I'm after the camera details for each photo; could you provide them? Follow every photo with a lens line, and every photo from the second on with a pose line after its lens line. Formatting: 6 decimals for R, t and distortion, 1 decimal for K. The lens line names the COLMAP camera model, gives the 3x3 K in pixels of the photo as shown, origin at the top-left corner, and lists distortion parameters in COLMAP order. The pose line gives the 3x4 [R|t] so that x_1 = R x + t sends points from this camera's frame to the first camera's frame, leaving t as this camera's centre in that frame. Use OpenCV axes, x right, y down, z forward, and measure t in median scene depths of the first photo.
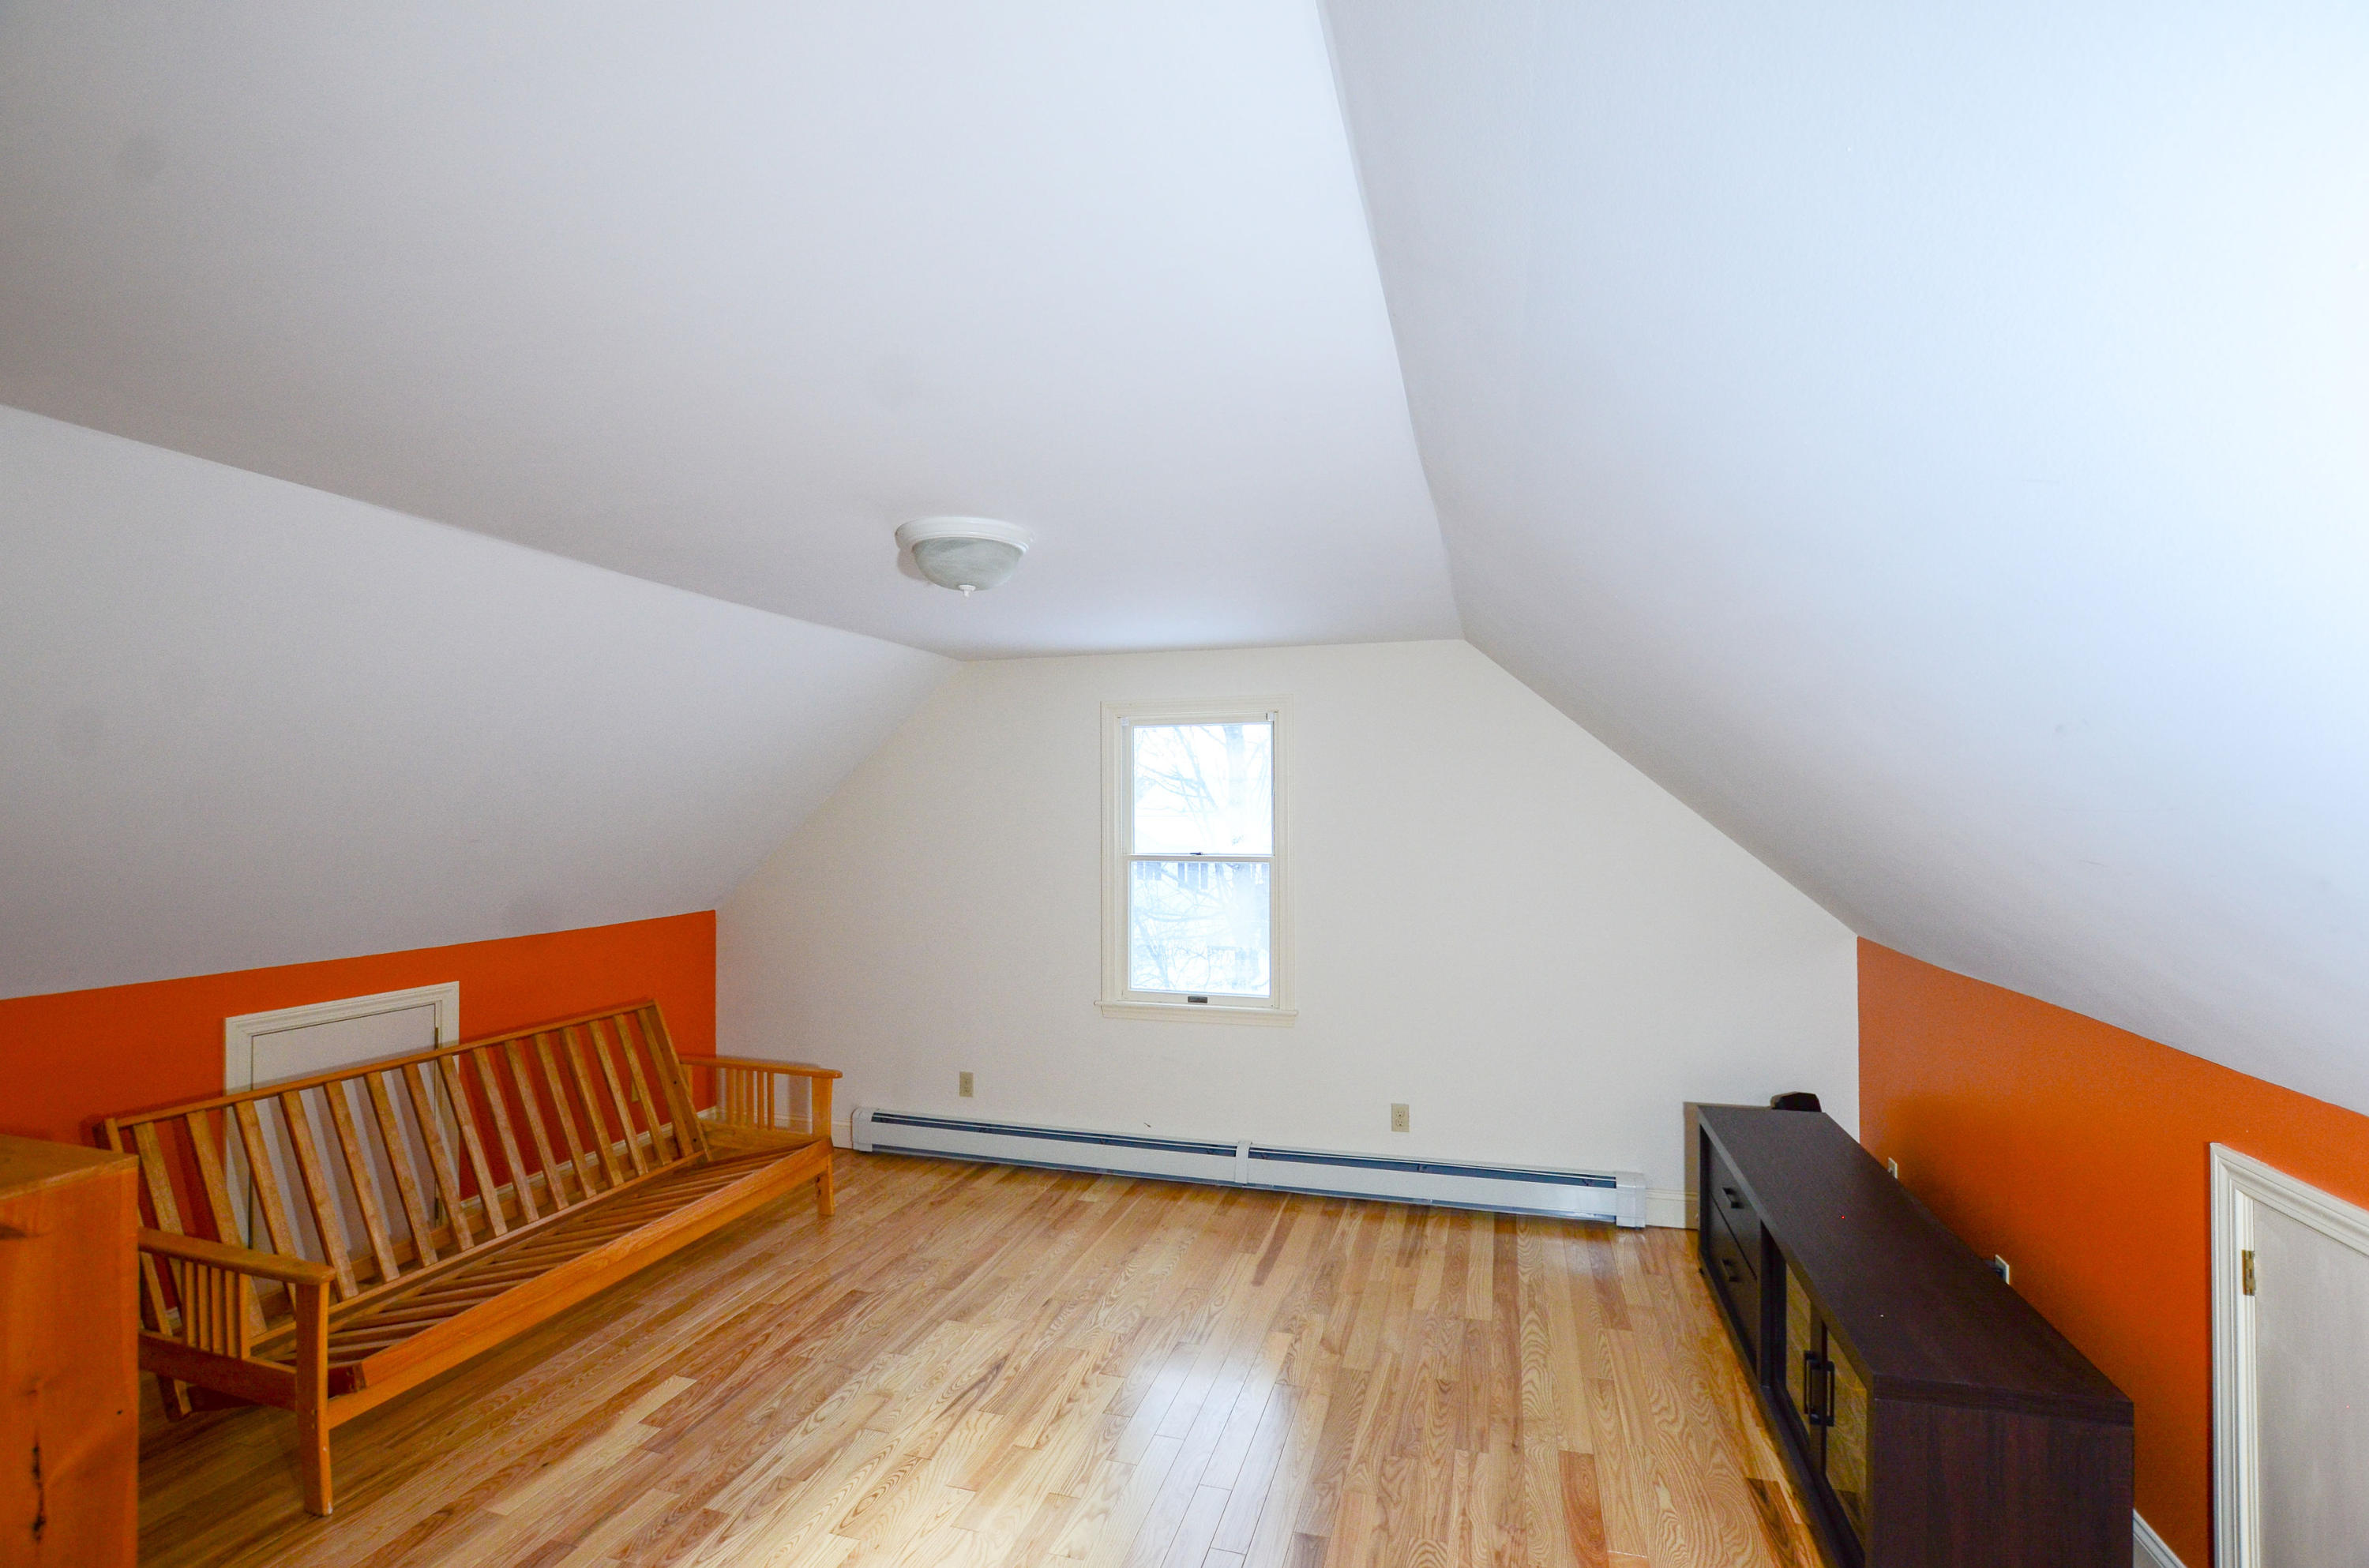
lens RADIAL K [[1087.4, 0, 1168.5], [0, 1087.4, 792.5], [0, 0, 1]] dist [-0.012446, 0.000469]
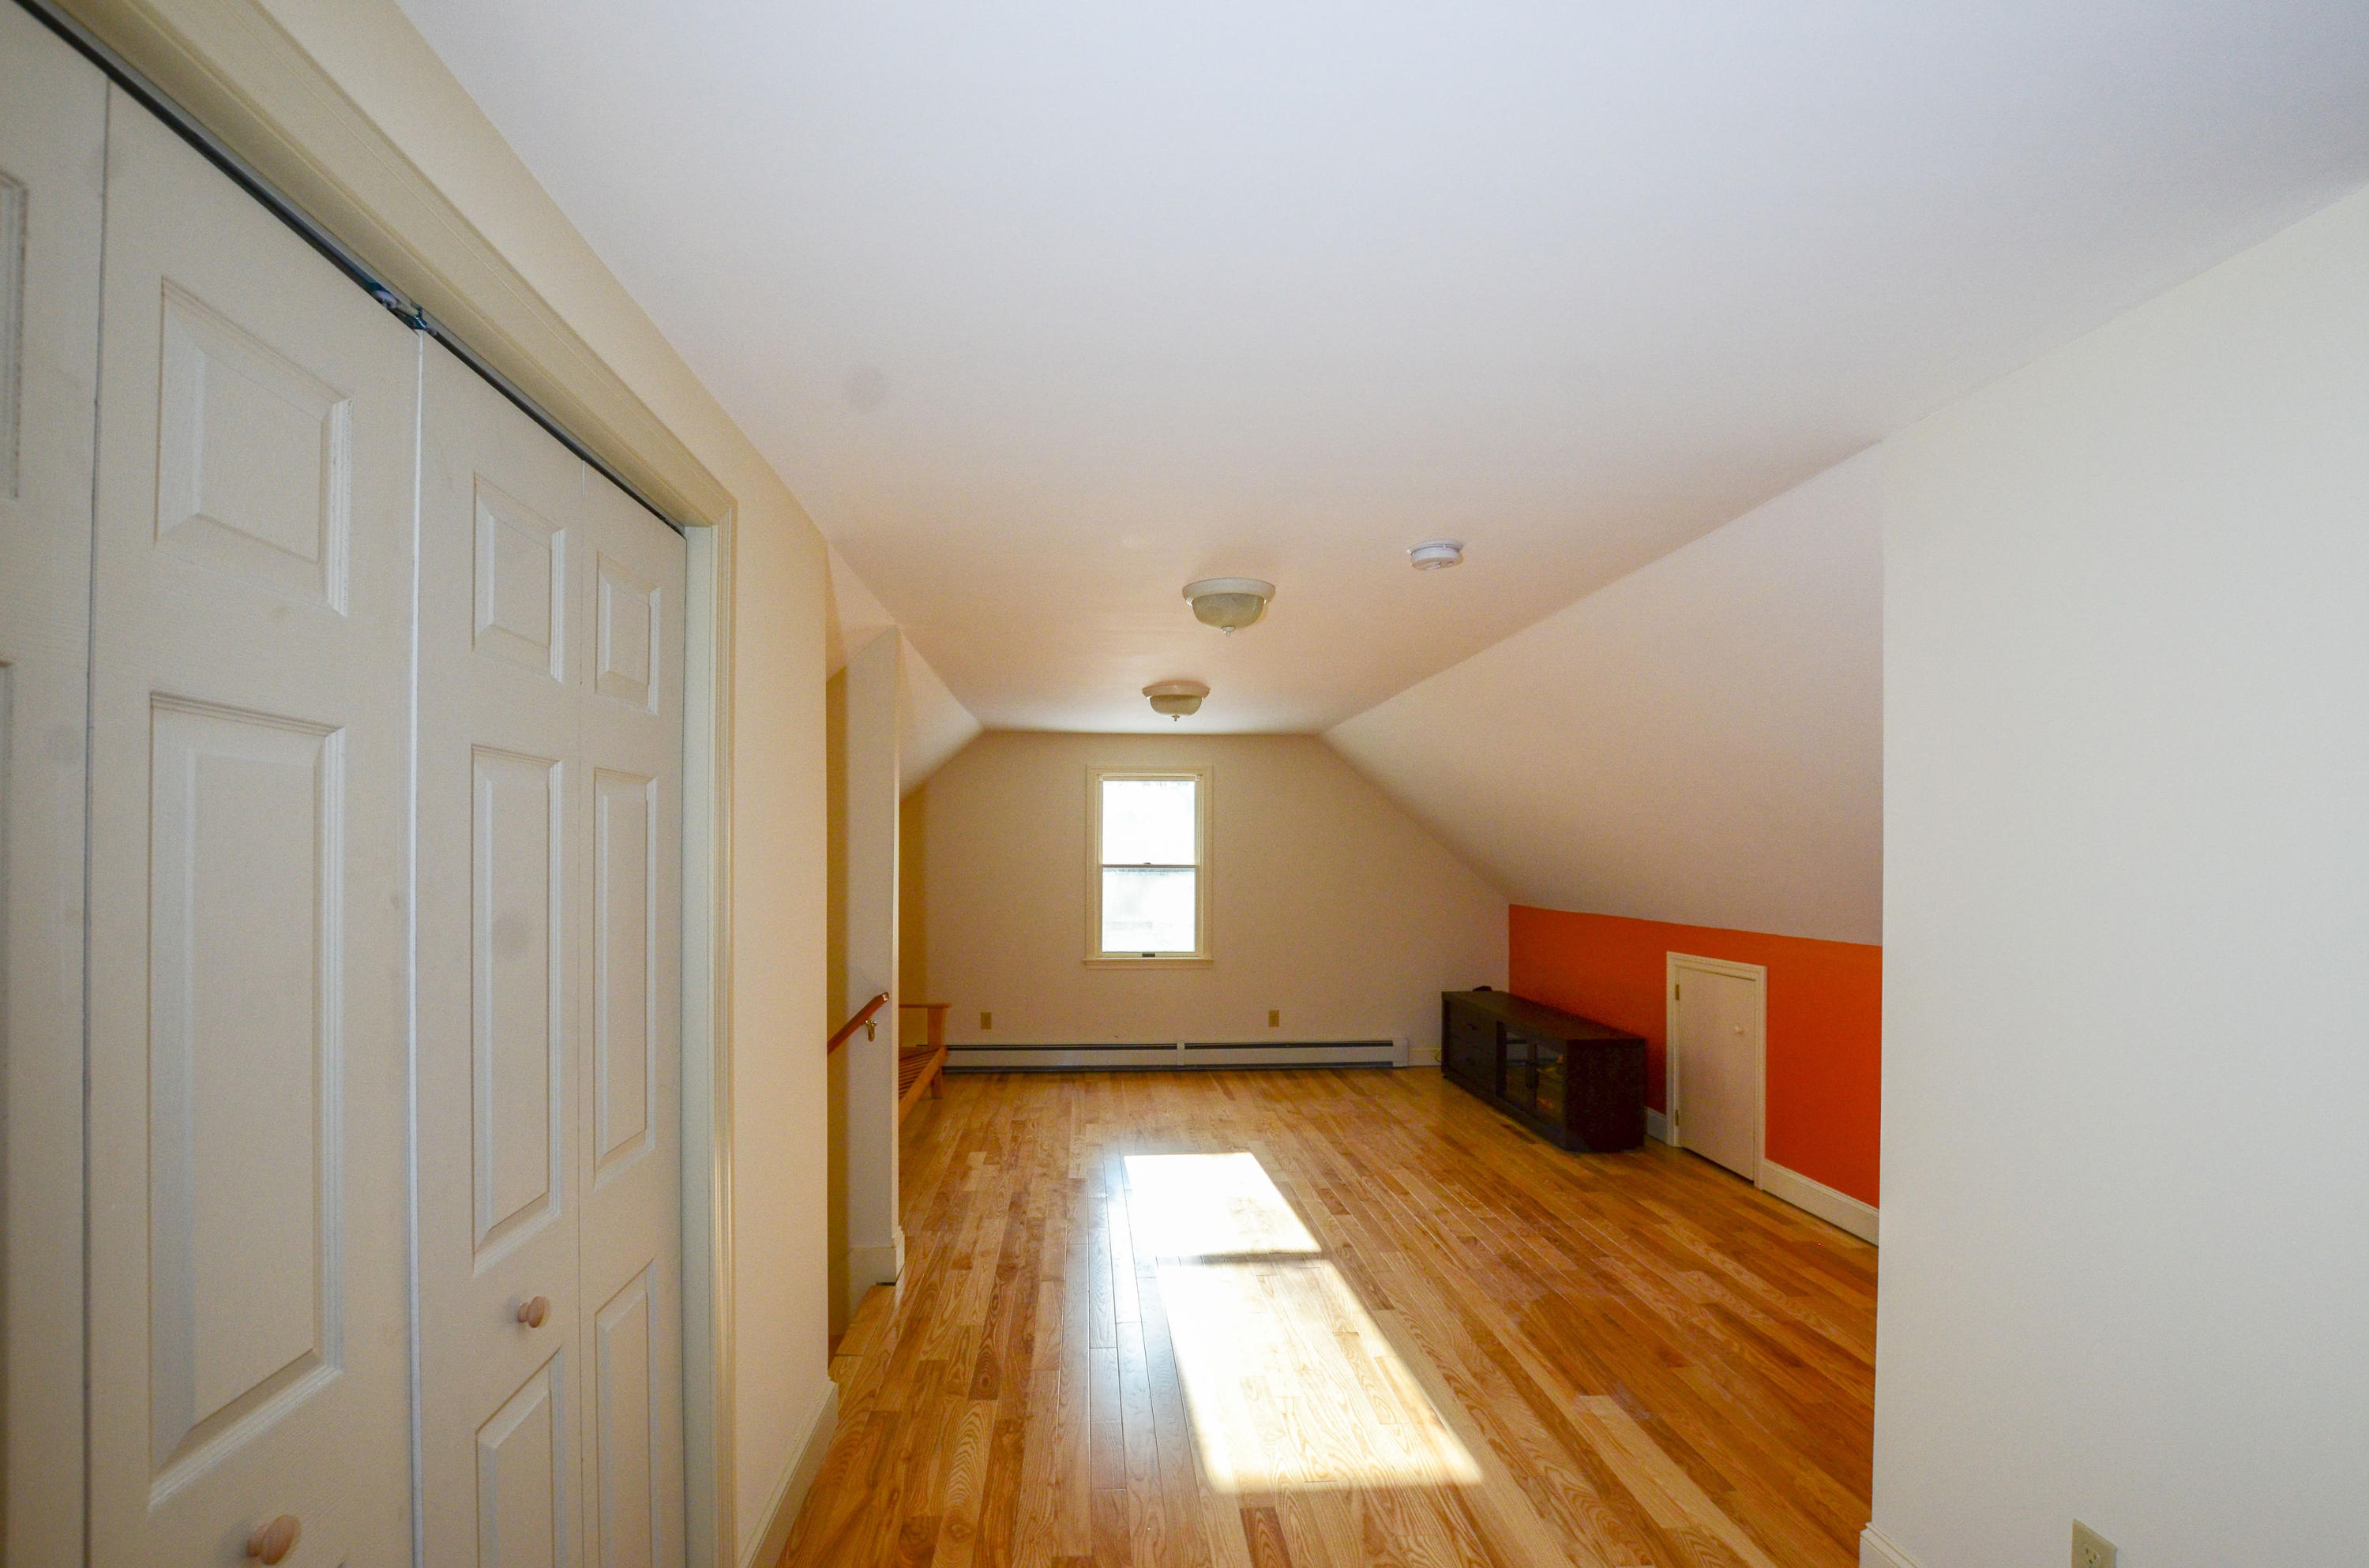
lens RADIAL K [[1095.9, 0, 1141.5], [0, 1095.9, 841.8], [0, 0, 1]] dist [-0.012868, 0.000869]
pose [[0.940256, 0.007757, 0.340379, -0.559193], [-0.010254, 0.999932, 0.005538, 0.018213], [-0.340313, -0.008697, 0.940272, -0.524830]]
